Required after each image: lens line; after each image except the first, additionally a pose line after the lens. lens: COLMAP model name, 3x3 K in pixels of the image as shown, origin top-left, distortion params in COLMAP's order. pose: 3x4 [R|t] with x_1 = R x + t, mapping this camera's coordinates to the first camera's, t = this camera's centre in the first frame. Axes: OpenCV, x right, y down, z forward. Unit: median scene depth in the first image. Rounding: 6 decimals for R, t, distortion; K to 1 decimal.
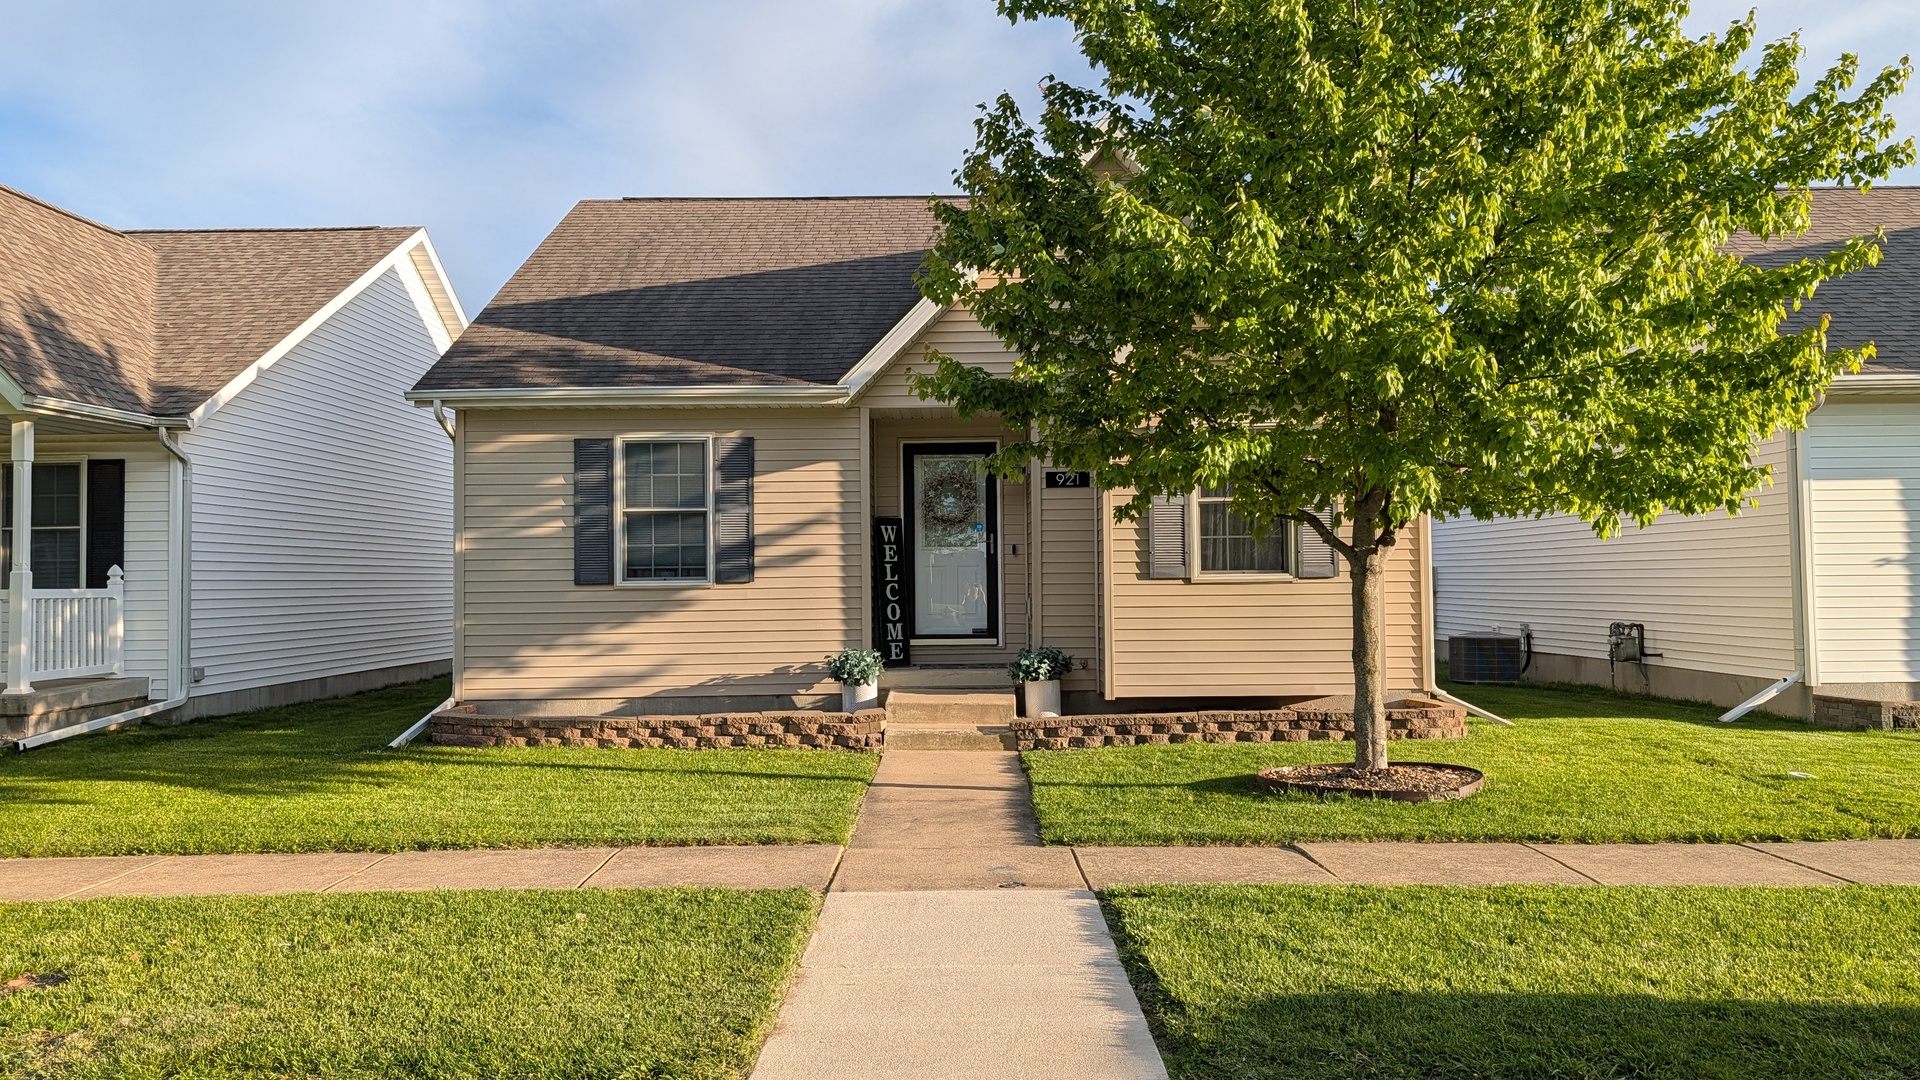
lens RADIAL K [[1398.6, 0, 944.0], [0, 1398.6, 546.4], [0, 0, 1]] dist [0.061920, -0.091473]
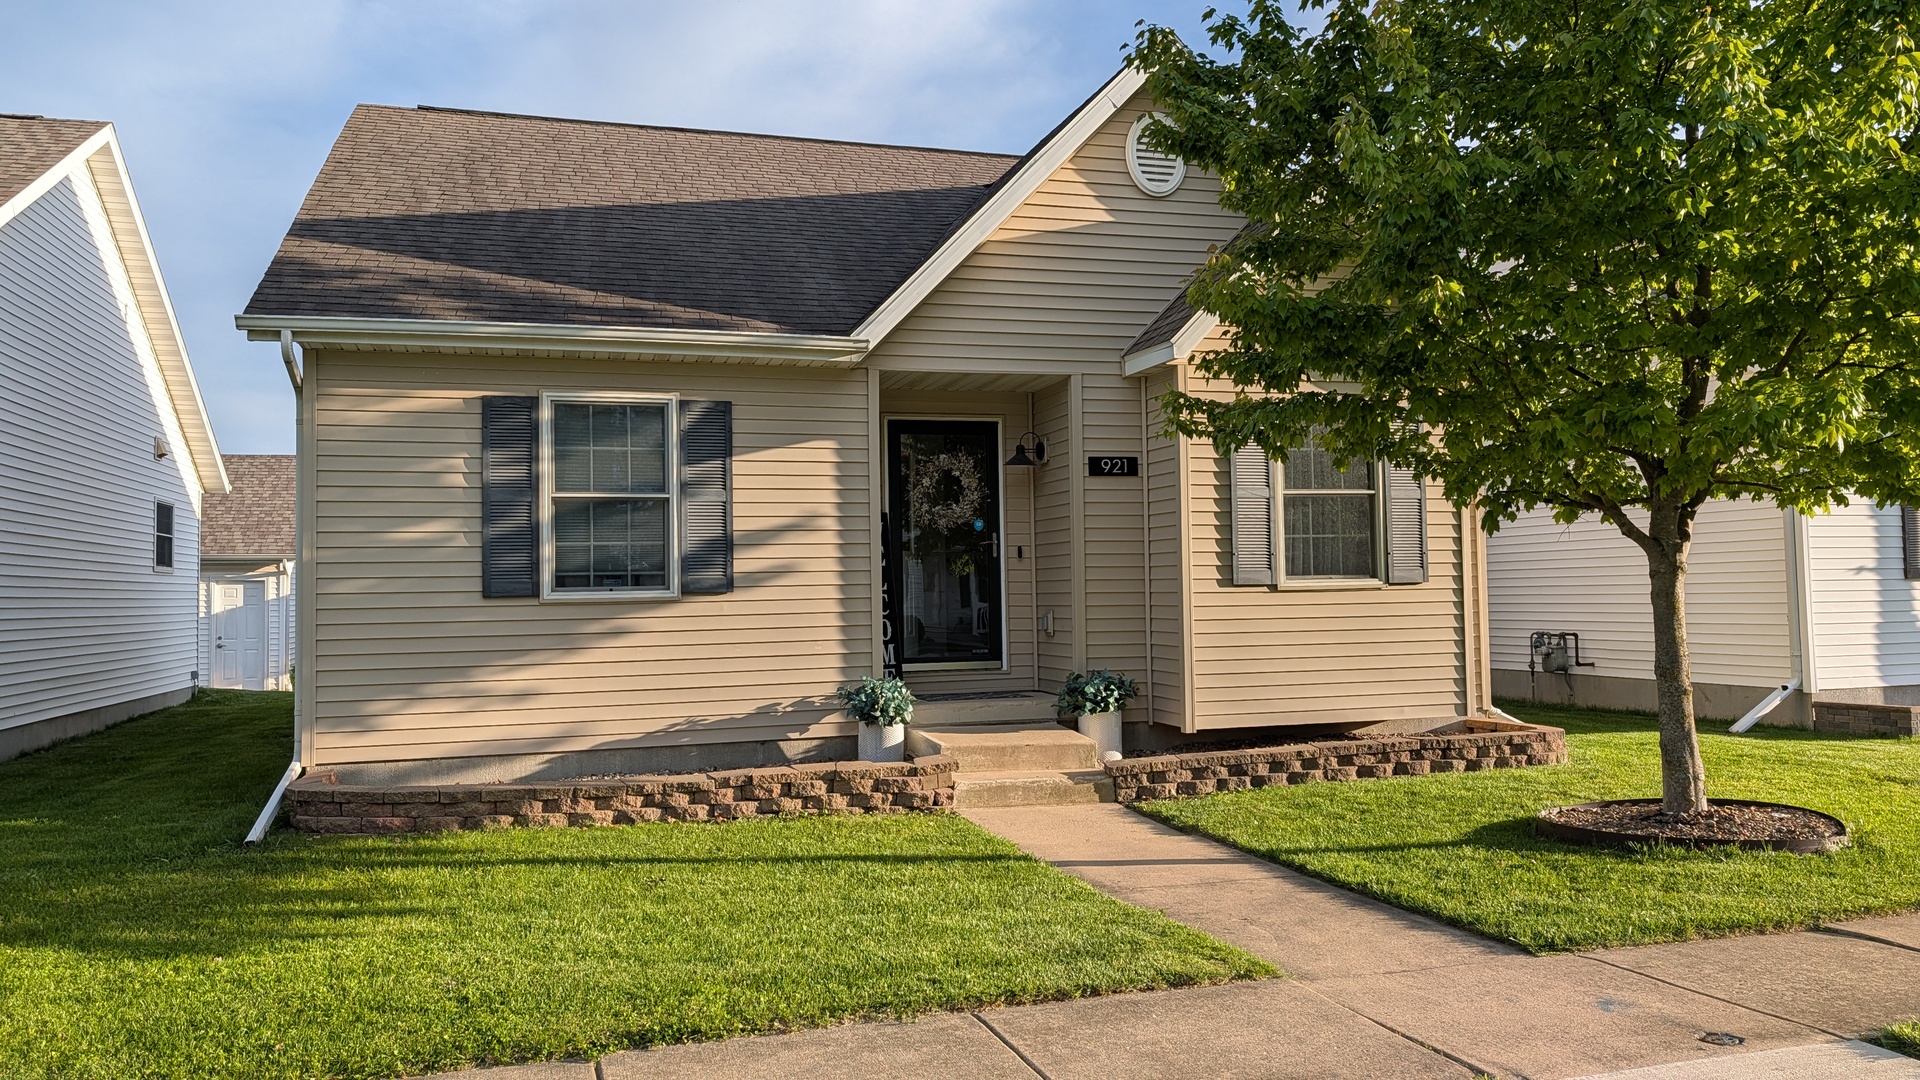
lens RADIAL K [[1401.6, 0, 960.0], [0, 1401.6, 540.0], [0, 0, 1]] dist [0.025594, -0.019858]
pose [[0.954822, 0.006262, 0.297111, -0.250595], [-0.000793, 0.999828, -0.018524, 0.011258], [-0.297176, 0.017452, 0.954663, 0.244579]]
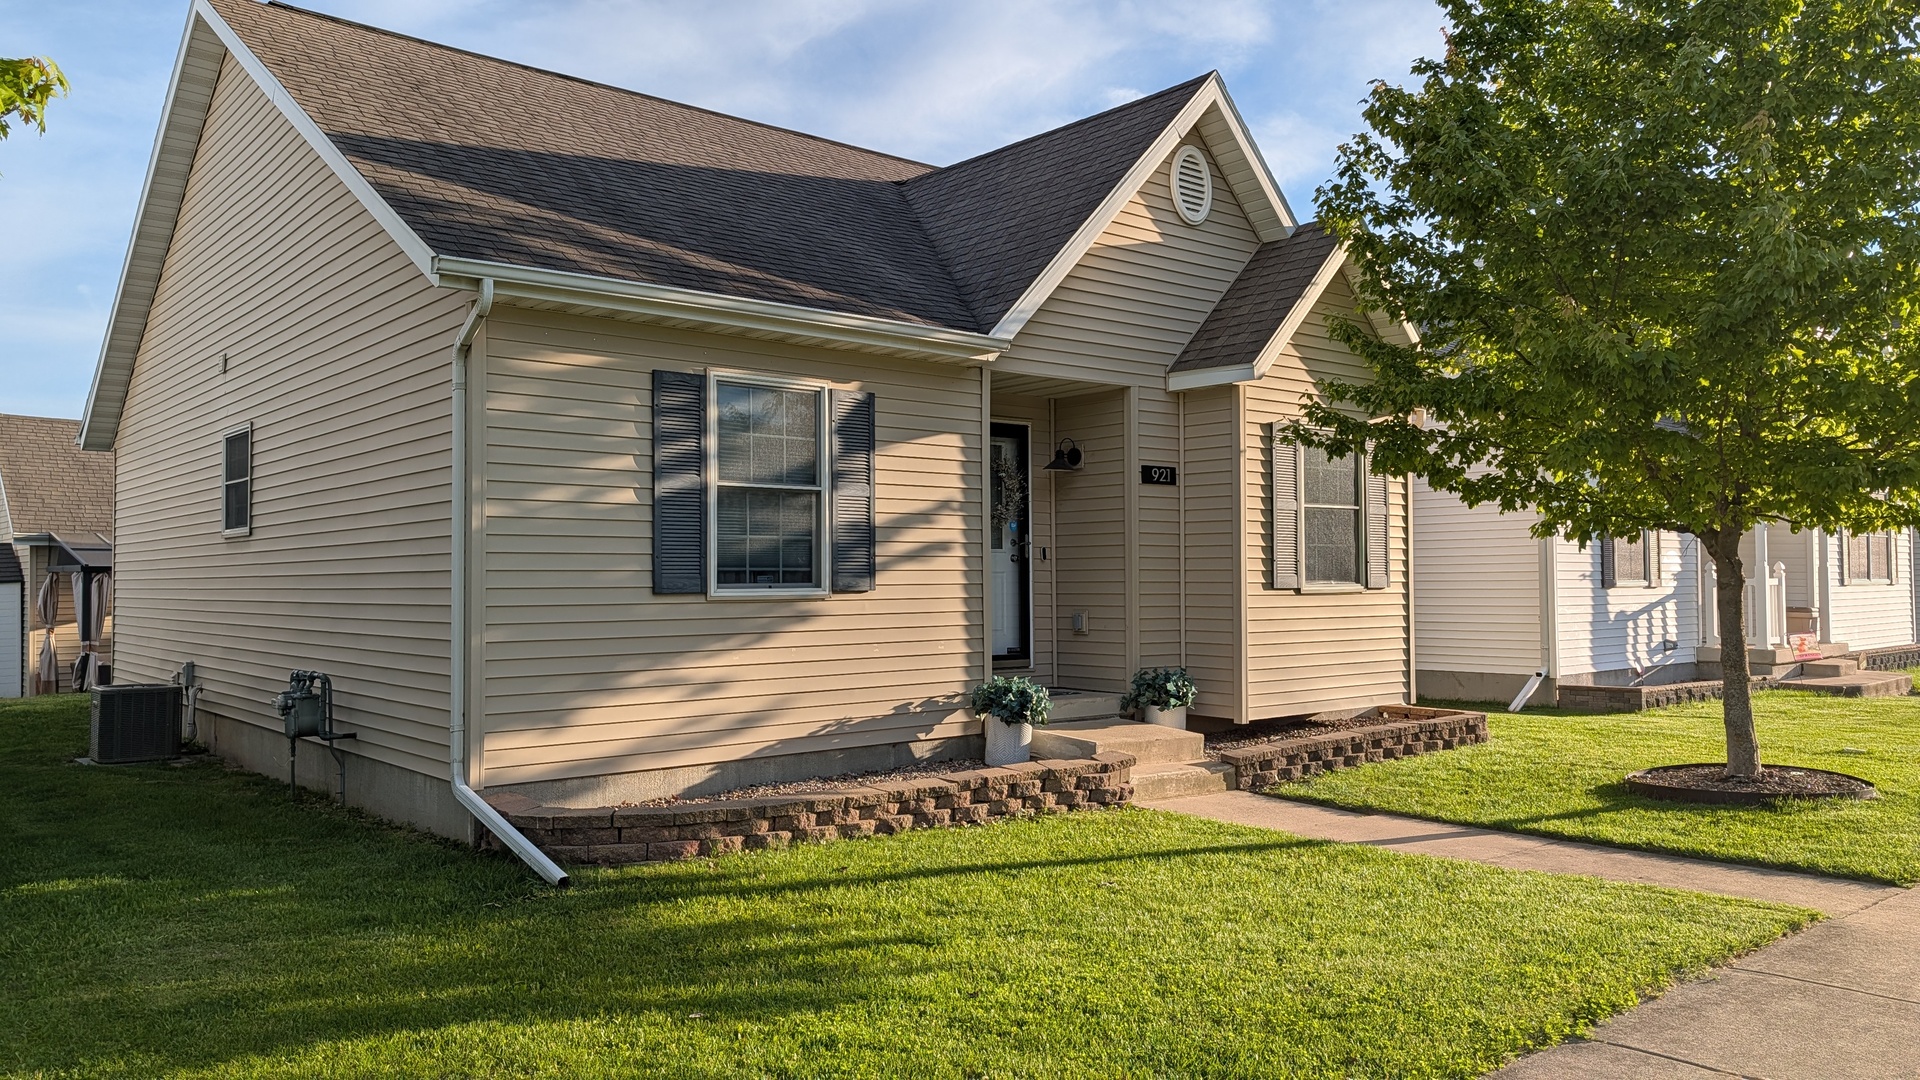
lens RADIAL K [[1412.9, 0, 949.2], [0, 1412.9, 547.1], [0, 0, 1]] dist [-0.003019, -0.005923]
pose [[0.761009, 0.023747, 0.648307, -0.600965], [-0.020566, 0.999711, -0.012477, 0.011210], [-0.648416, -0.003838, 0.761277, 0.423088]]
